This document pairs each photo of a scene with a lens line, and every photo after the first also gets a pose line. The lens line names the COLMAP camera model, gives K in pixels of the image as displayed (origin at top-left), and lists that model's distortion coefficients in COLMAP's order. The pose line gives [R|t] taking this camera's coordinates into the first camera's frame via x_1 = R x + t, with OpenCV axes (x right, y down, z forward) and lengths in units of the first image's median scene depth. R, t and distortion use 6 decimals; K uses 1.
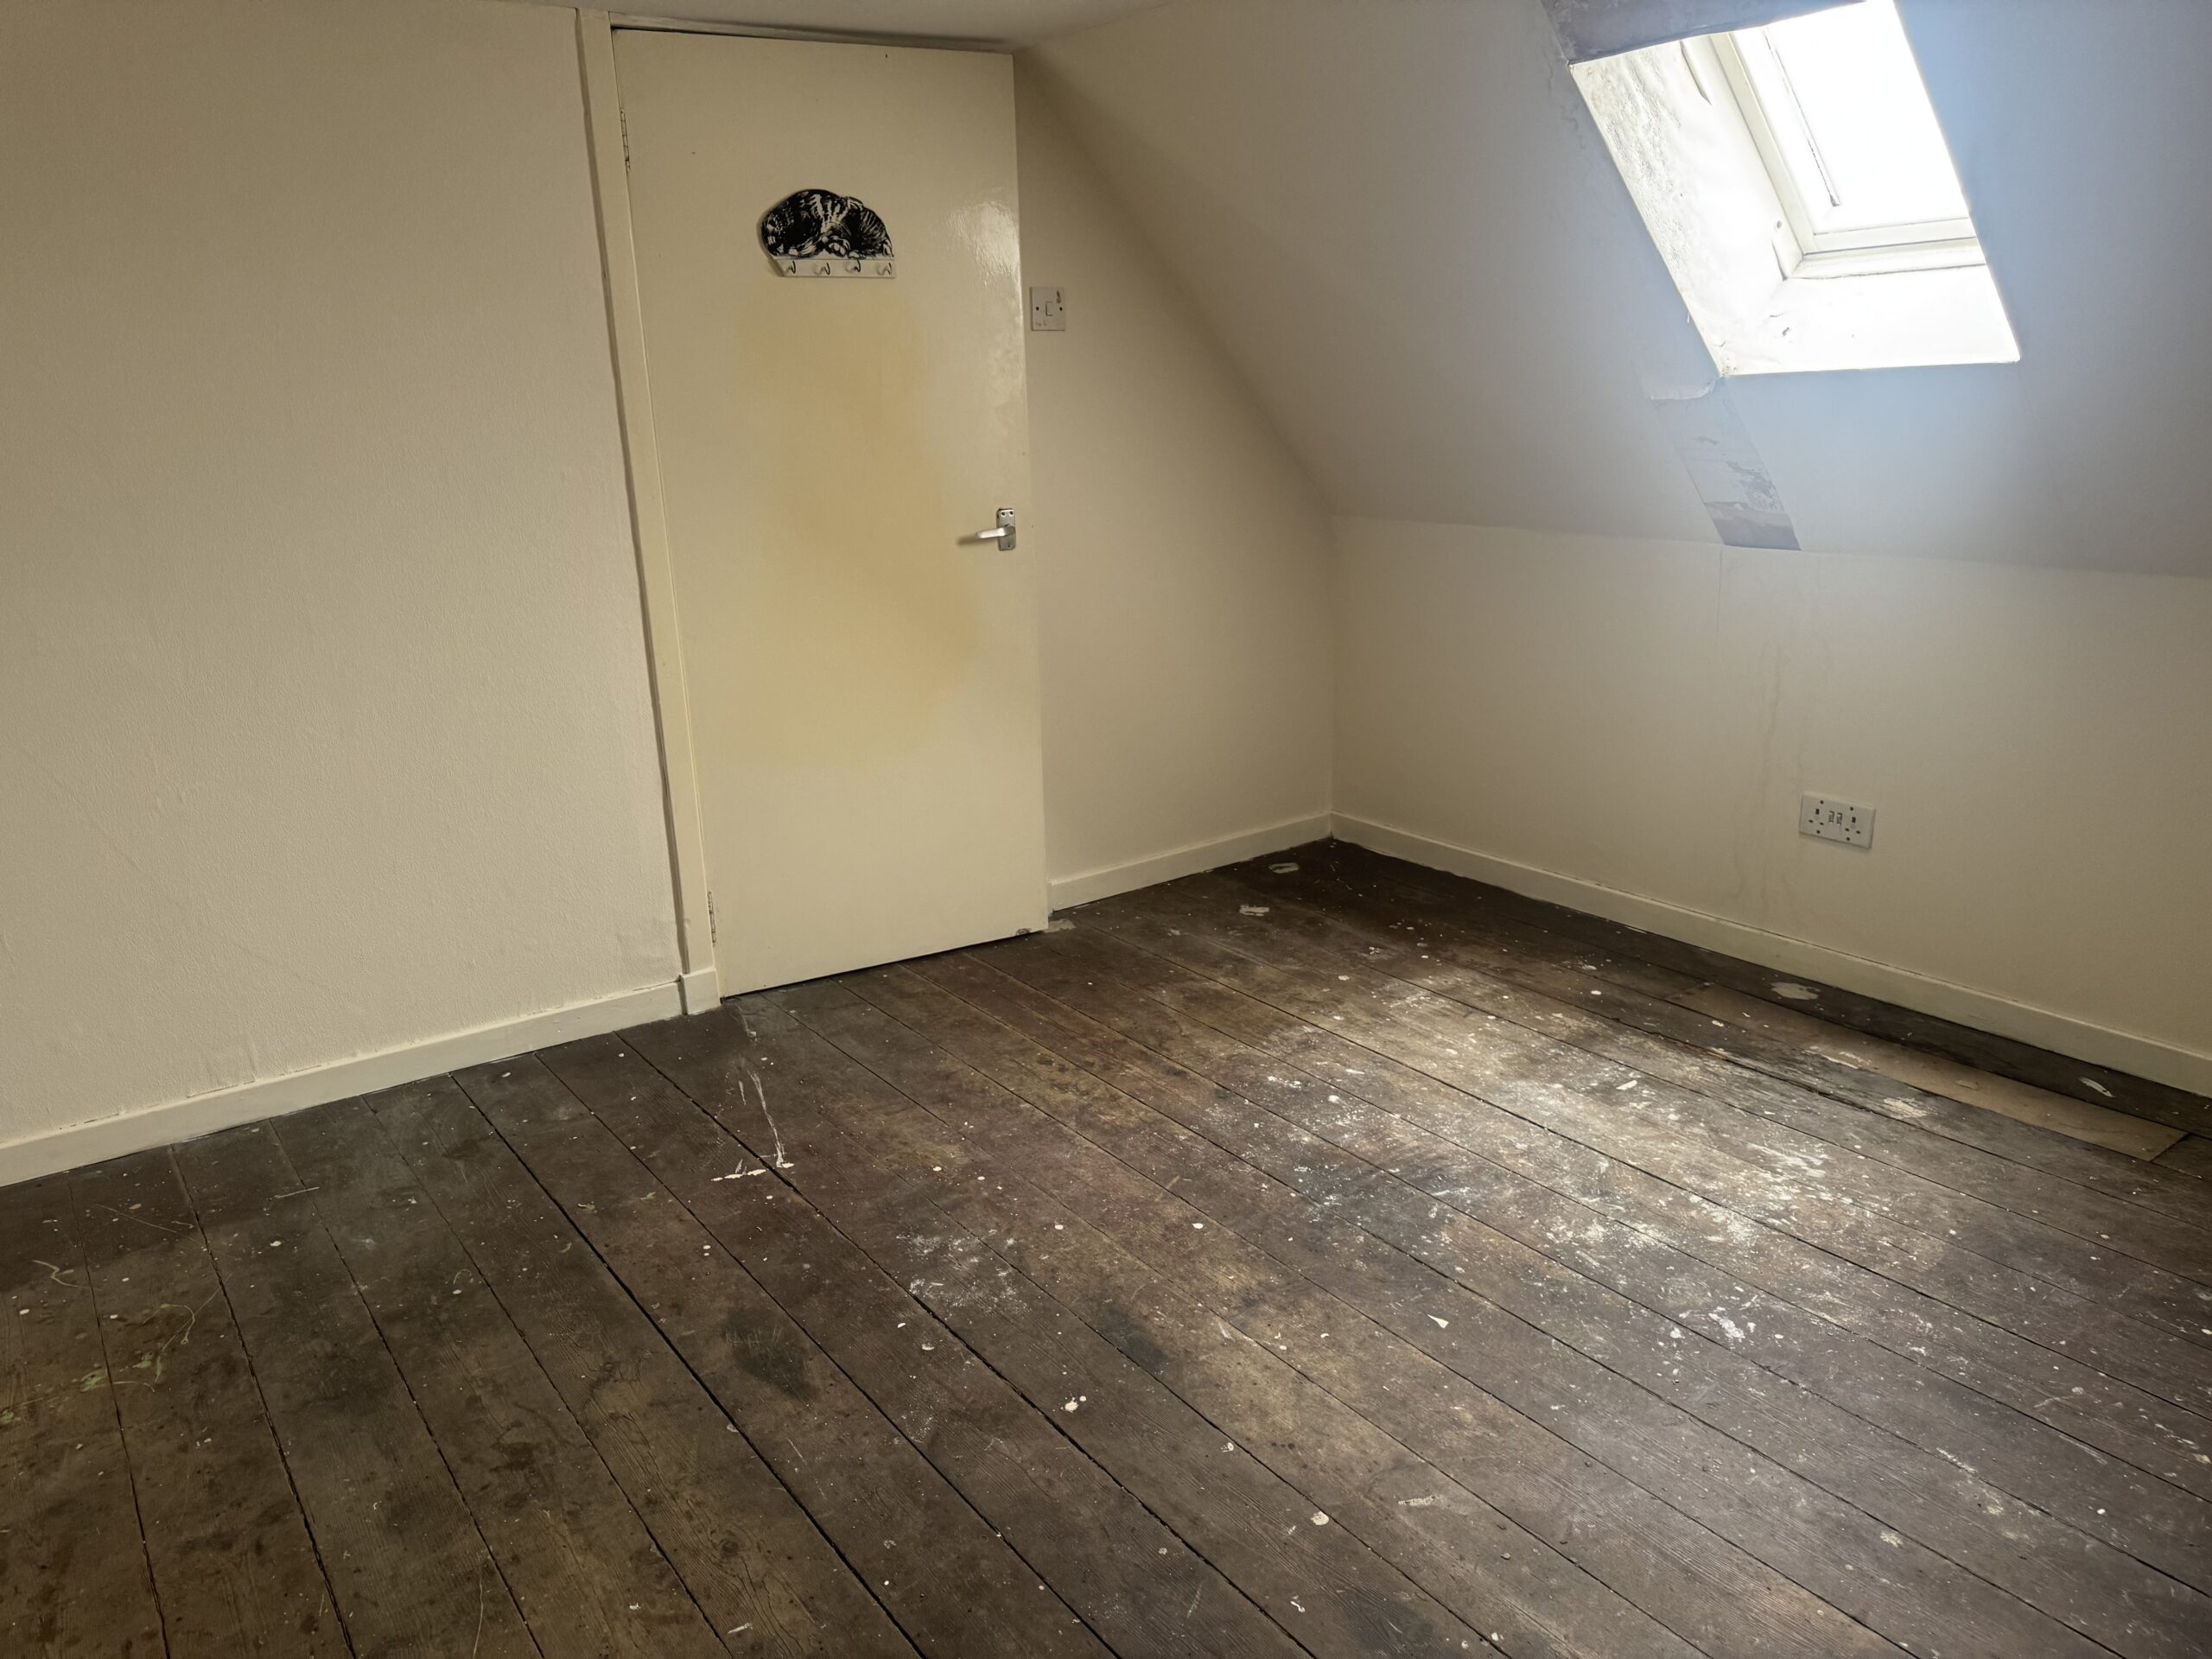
lens RADIAL K [[1610.3, 0, 1102.5], [0, 1610.3, 844.6], [0, 0, 1]] dist [0.143488, -0.180556]
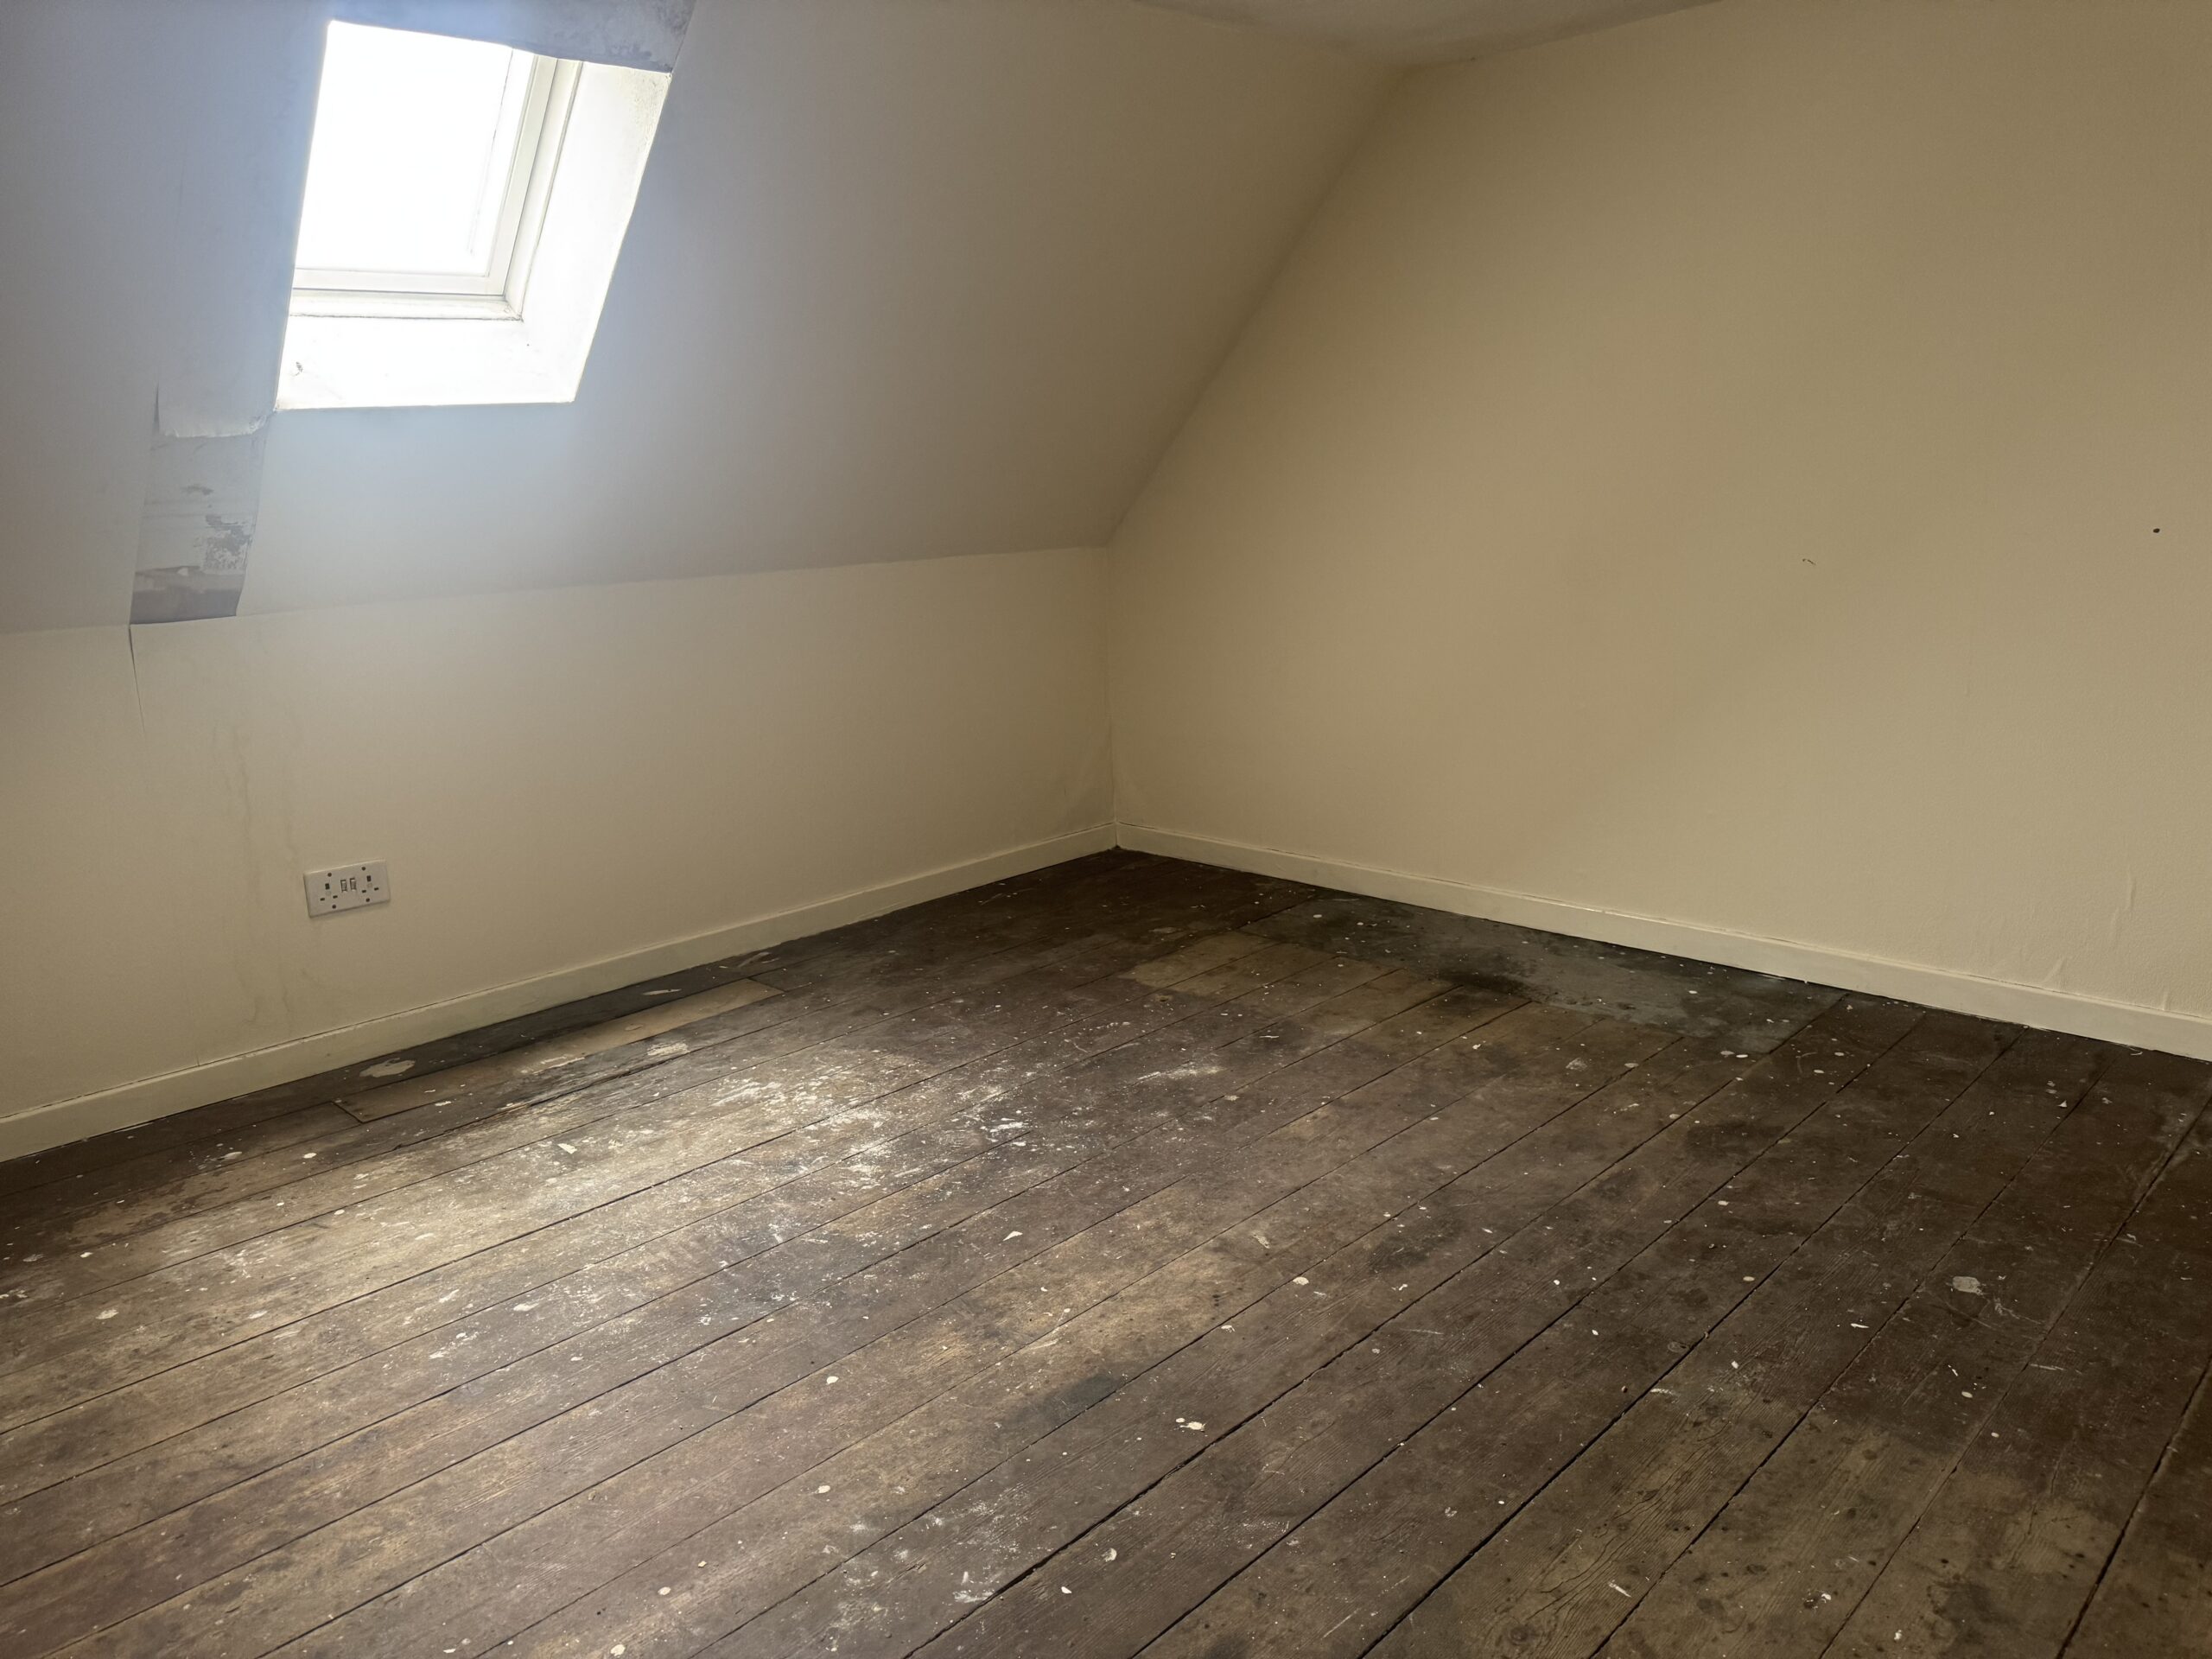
lens RADIAL K [[1610.3, 0, 1102.5], [0, 1610.3, 844.6], [0, 0, 1]] dist [0.143488, -0.180556]
pose [[-0.184233, -0.186208, 0.965083, -0.614975], [0.319436, 0.917244, 0.237958, -0.139171], [-0.929526, 0.352122, -0.109505, 0.765206]]
